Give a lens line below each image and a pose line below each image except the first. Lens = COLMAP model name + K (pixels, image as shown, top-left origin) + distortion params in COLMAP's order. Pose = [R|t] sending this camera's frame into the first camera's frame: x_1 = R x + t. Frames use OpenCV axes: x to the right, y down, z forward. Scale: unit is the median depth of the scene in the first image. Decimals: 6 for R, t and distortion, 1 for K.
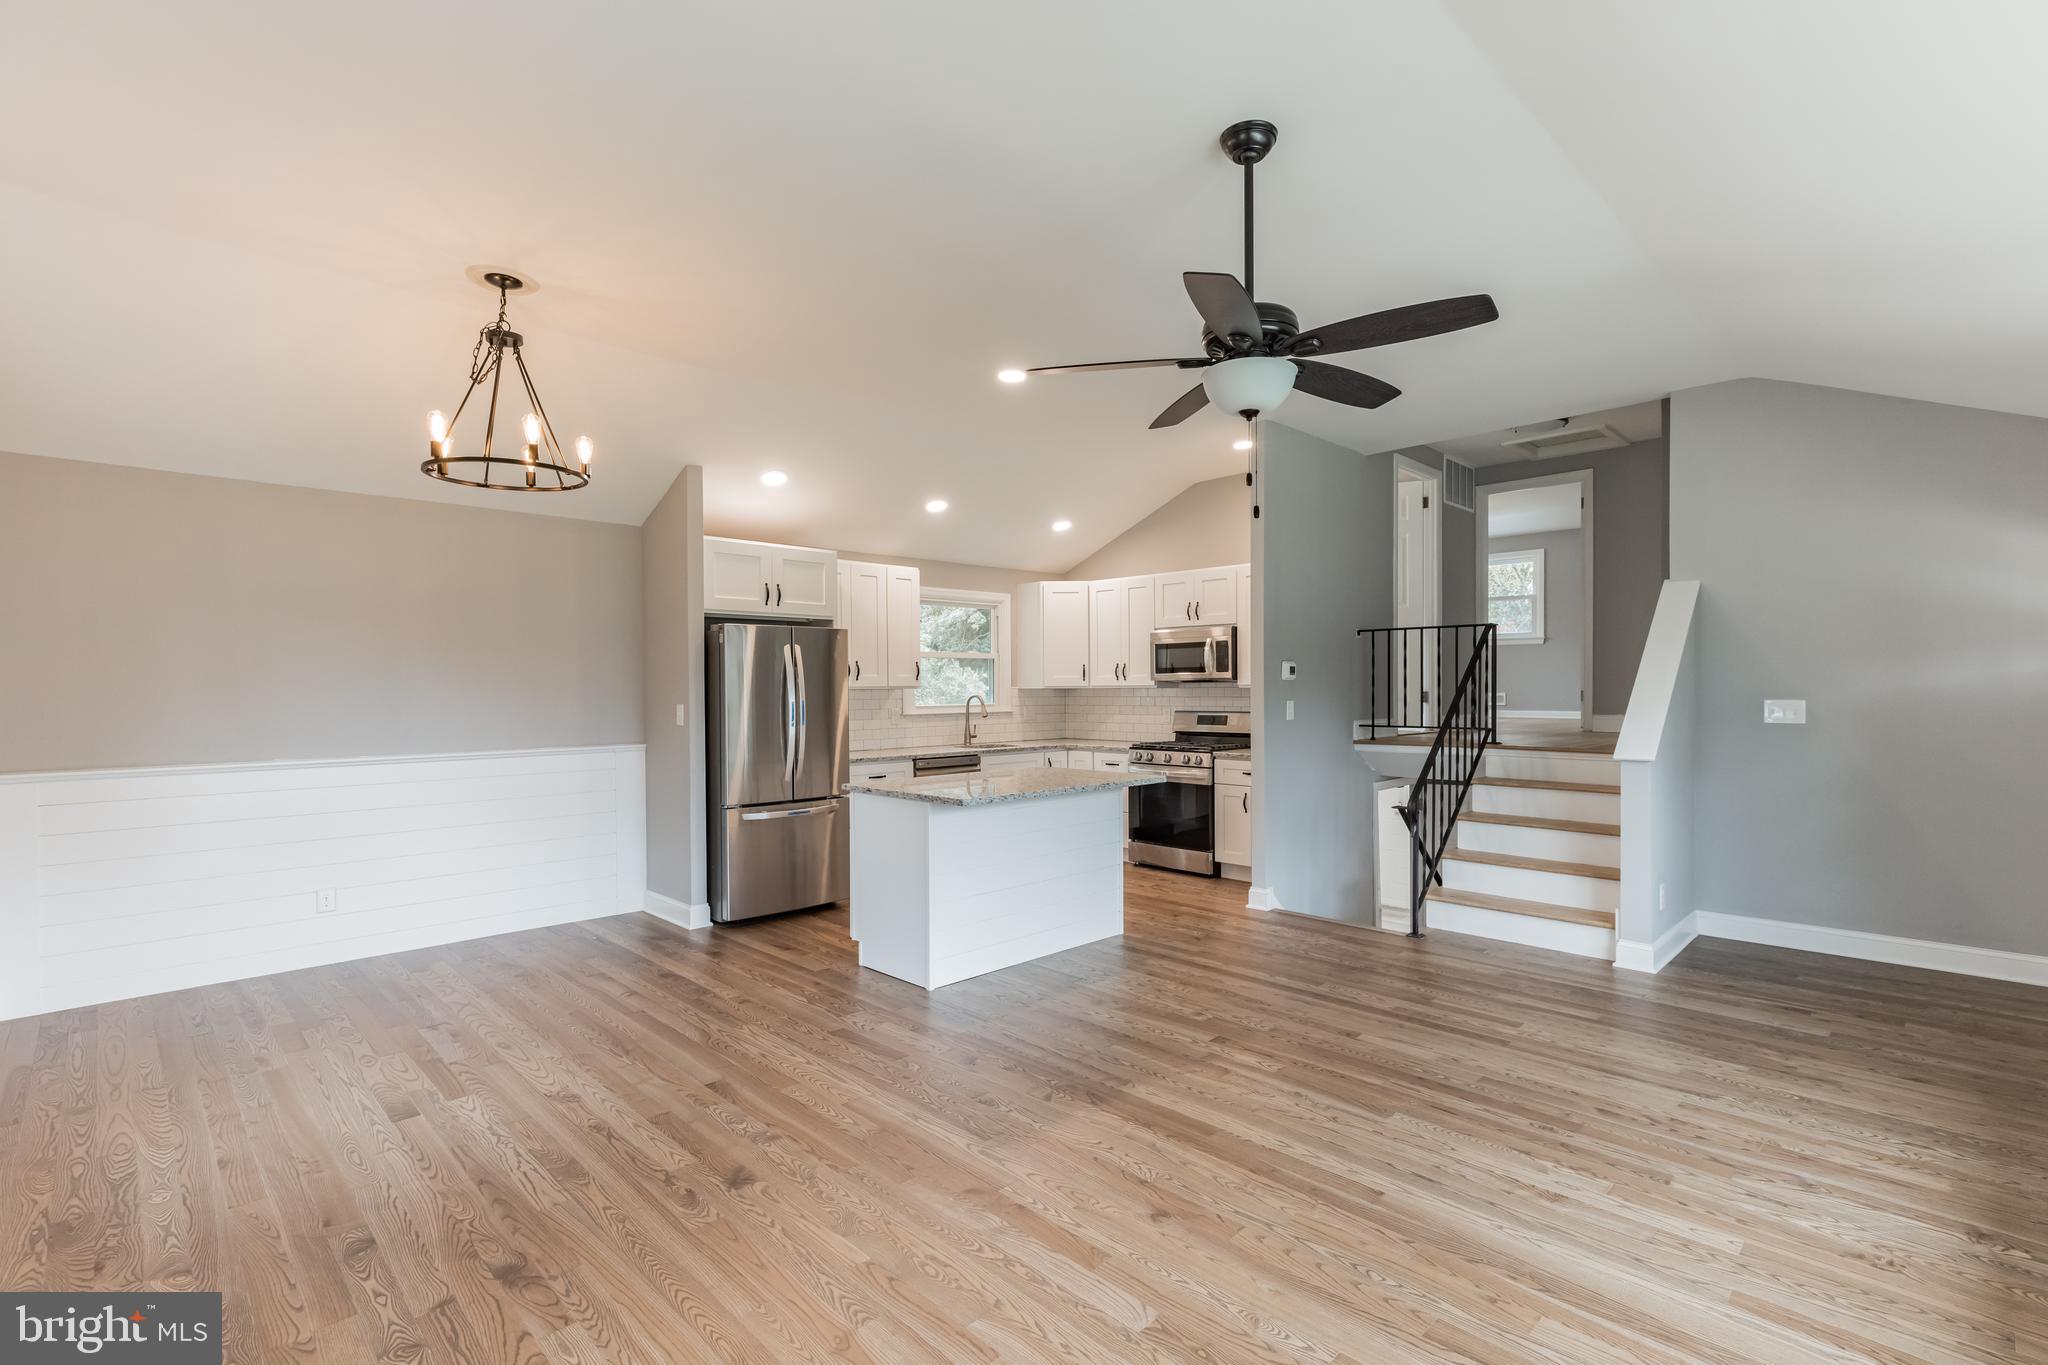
lens RADIAL K [[936.7, 0, 1043.9], [0, 936.7, 691.0], [0, 0, 1]] dist [0.005247, -0.000104]
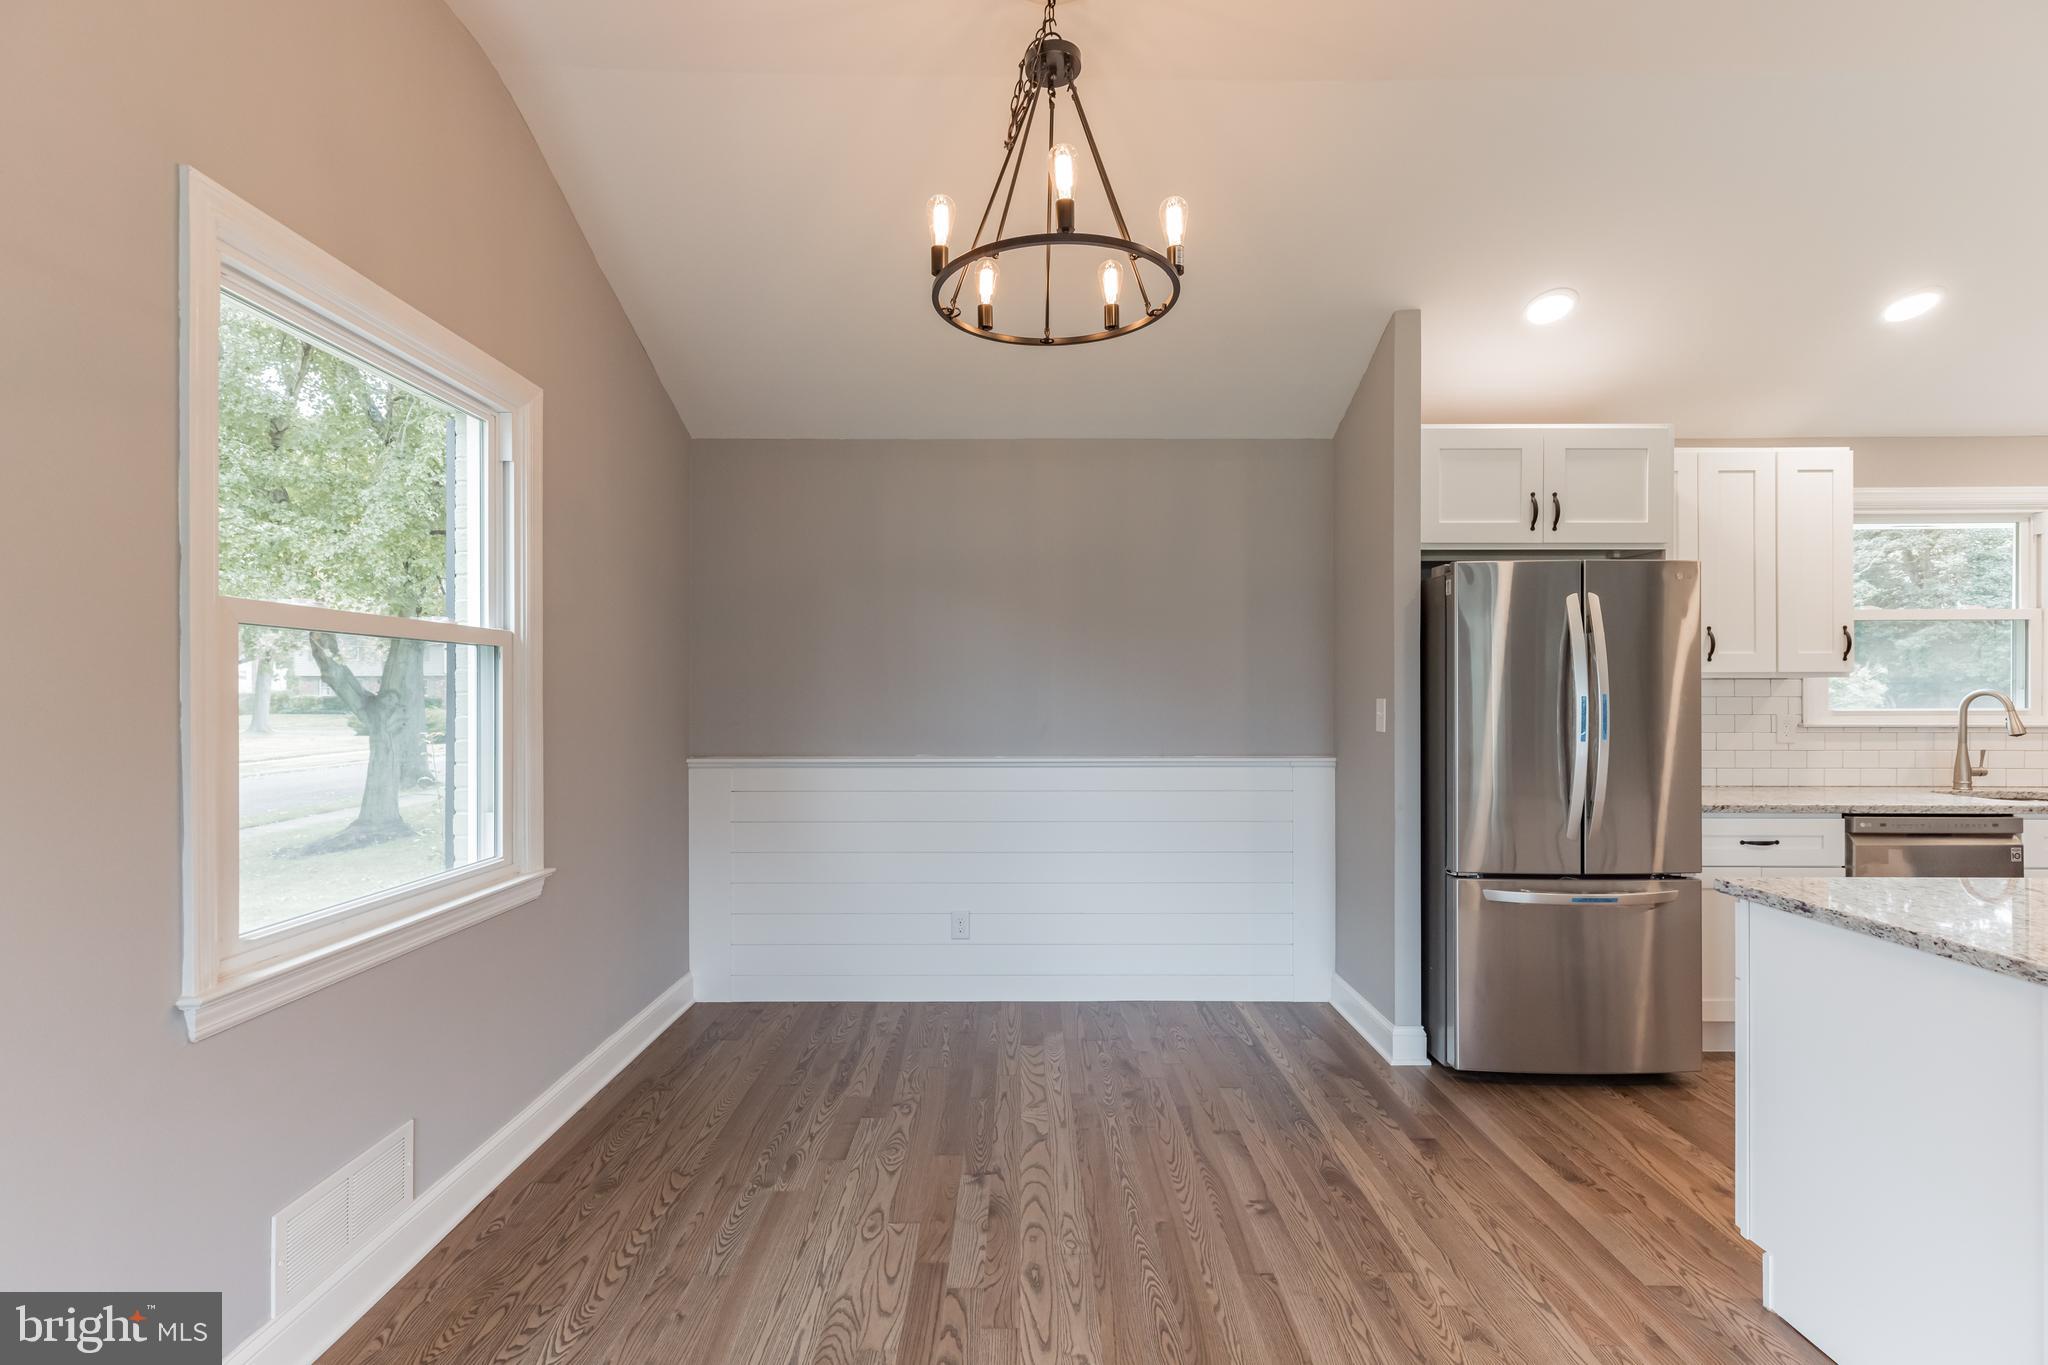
lens RADIAL K [[924.9, 0, 1020.4], [0, 924.9, 696.0], [0, 0, 1]] dist [0.003115, 0.000462]
pose [[0.704150, 0.007469, -0.710012, -0.114134], [-0.005215, 0.999972, 0.005348, 0.009757], [0.710032, -0.000063, 0.704170, 0.380245]]
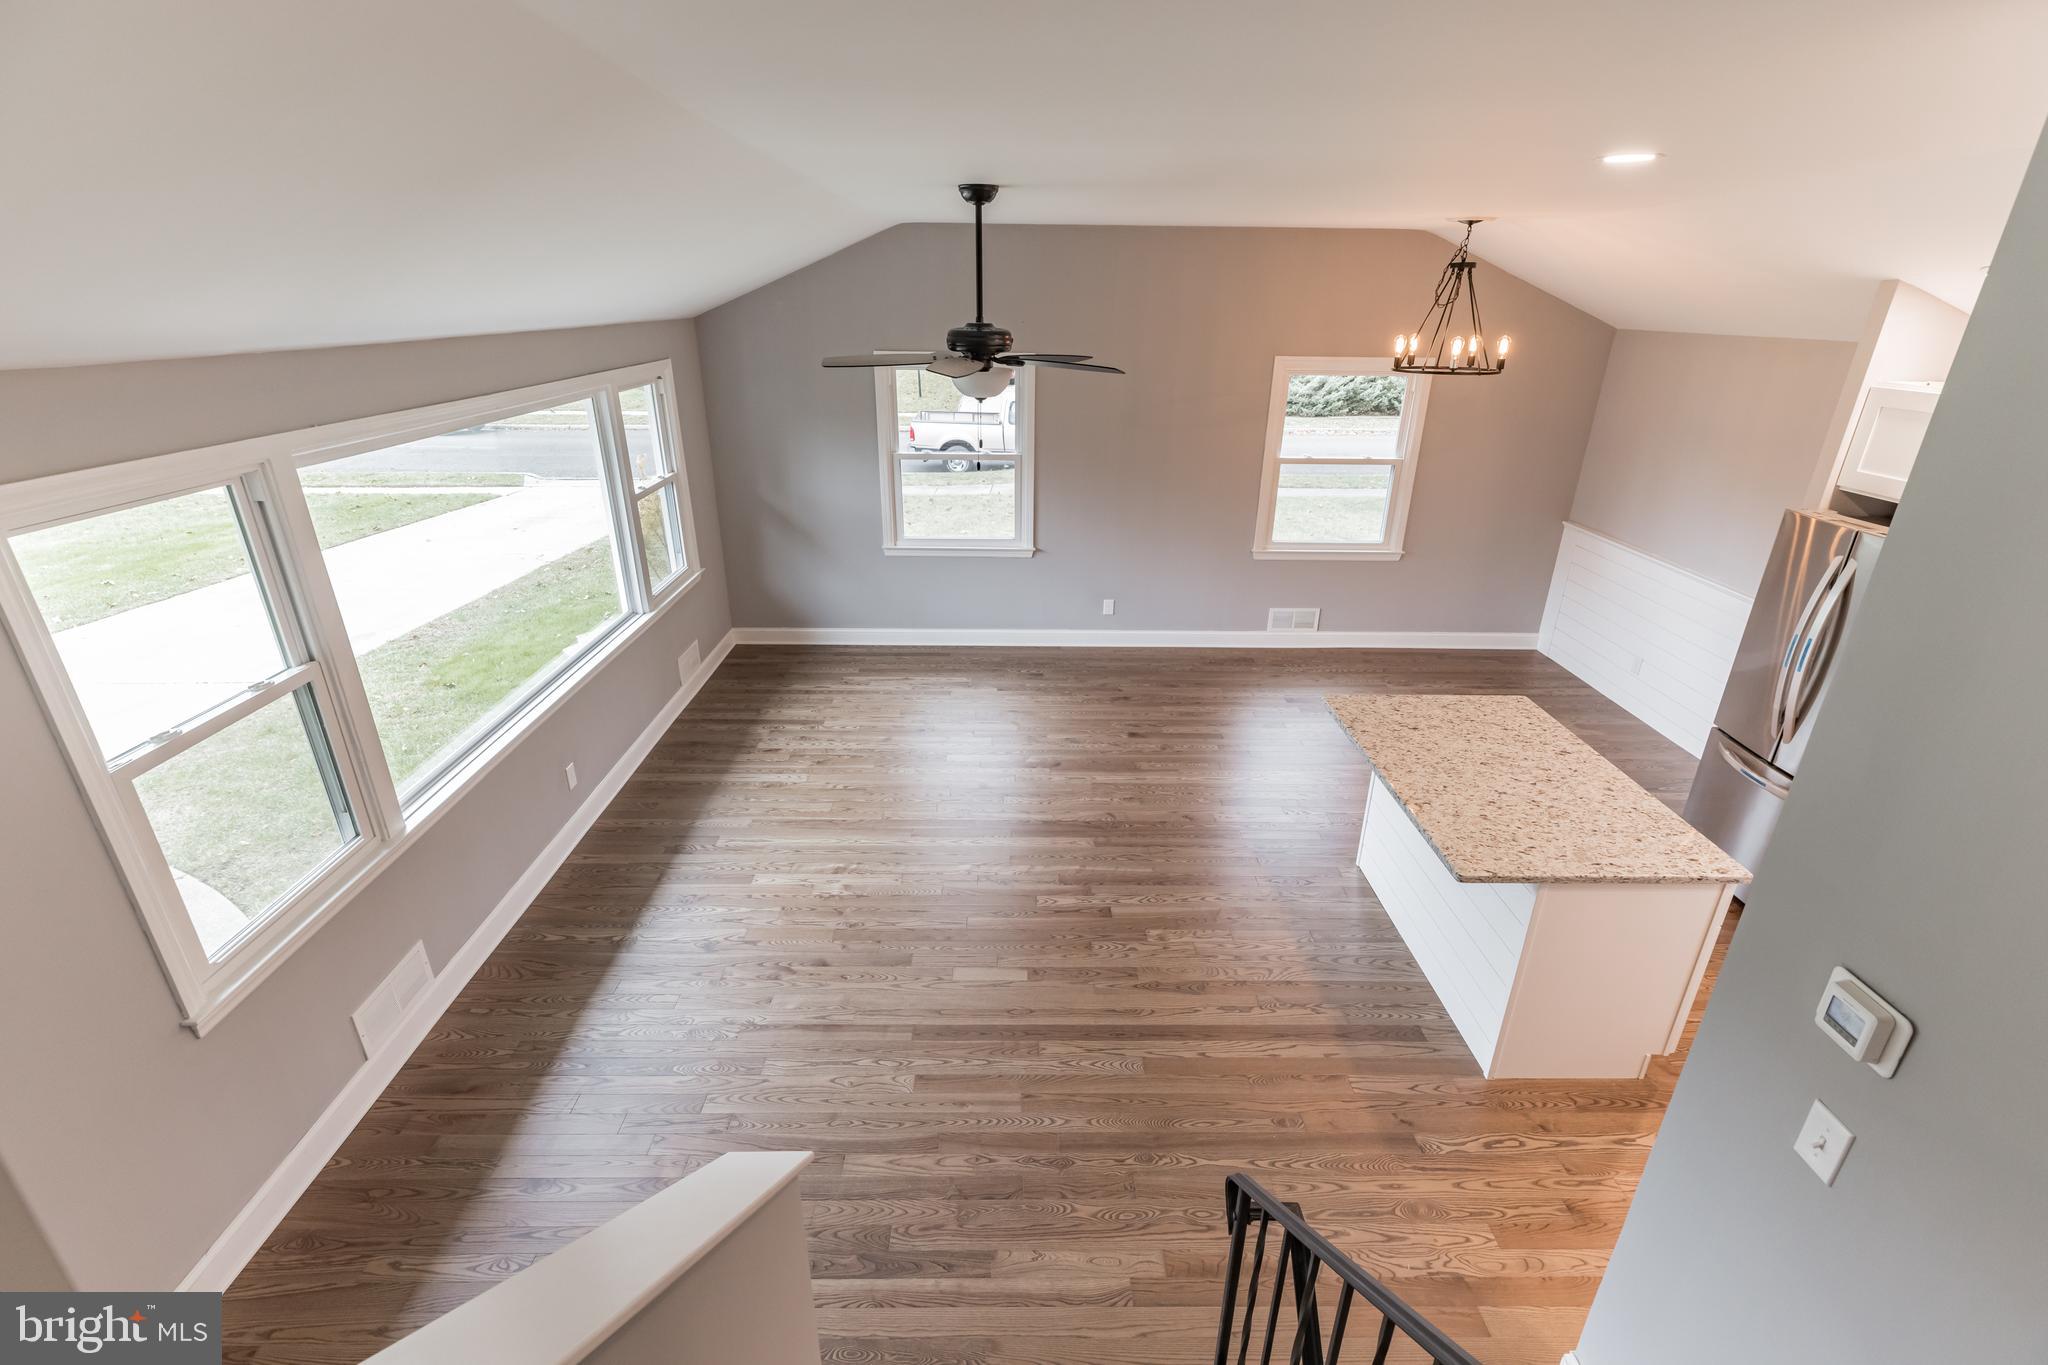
lens RADIAL K [[916.1, 0, 1018.2], [0, 916.1, 686.2], [0, 0, 1]] dist [0.009446, 0.000189]
pose [[-0.703585, 0.281398, -0.652521, 0.610476], [-0.007819, 0.915132, 0.403079, -0.229323], [0.710568, 0.288703, -0.641673, 1.028768]]
